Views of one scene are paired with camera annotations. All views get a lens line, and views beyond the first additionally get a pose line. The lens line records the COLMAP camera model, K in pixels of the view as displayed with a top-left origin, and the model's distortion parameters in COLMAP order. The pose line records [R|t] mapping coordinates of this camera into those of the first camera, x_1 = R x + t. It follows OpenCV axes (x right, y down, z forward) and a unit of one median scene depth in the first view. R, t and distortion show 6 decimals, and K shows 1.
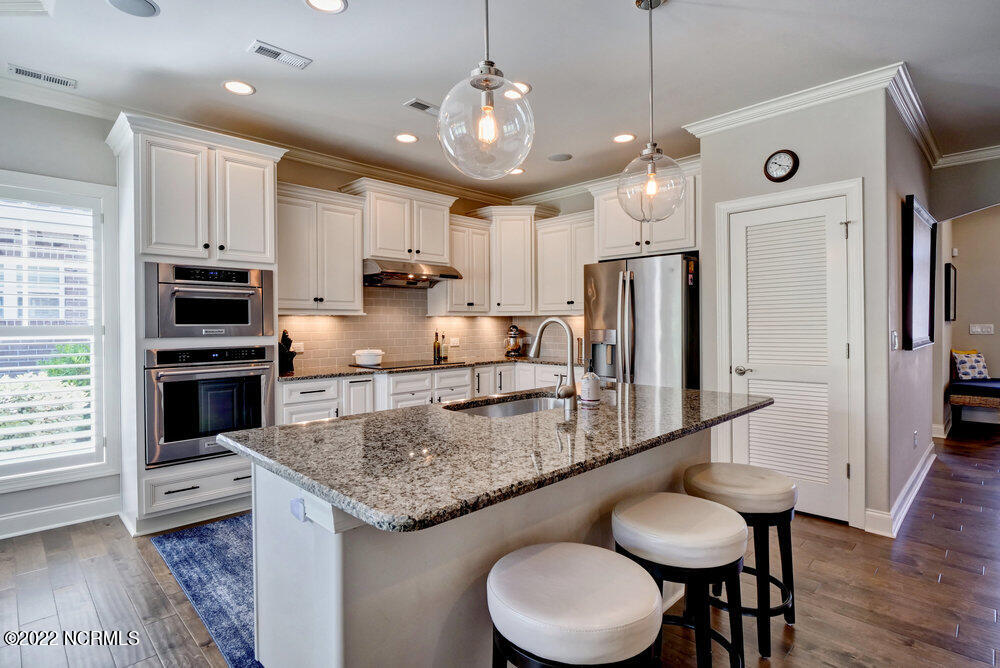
lens RADIAL K [[513.4, 0, 495.3], [0, 513.4, 330.8], [0, 0, 1]] dist [-0.003028, -0.002835]
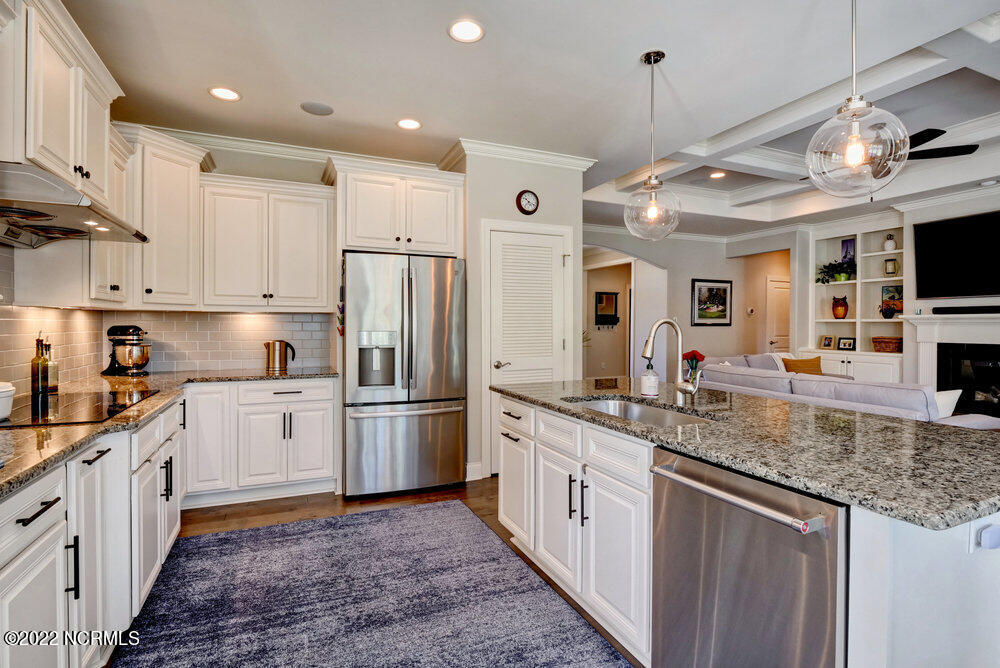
lens RADIAL K [[490.3, 0, 495.6], [0, 490.3, 327.2], [0, 0, 1]] dist [-0.012137, 0.000672]
pose [[0.354078, 0.001006, 0.935215, -0.508518], [0.007594, 0.999963, -0.003951, -0.004125], [-0.935185, 0.008501, 0.354058, 0.533171]]
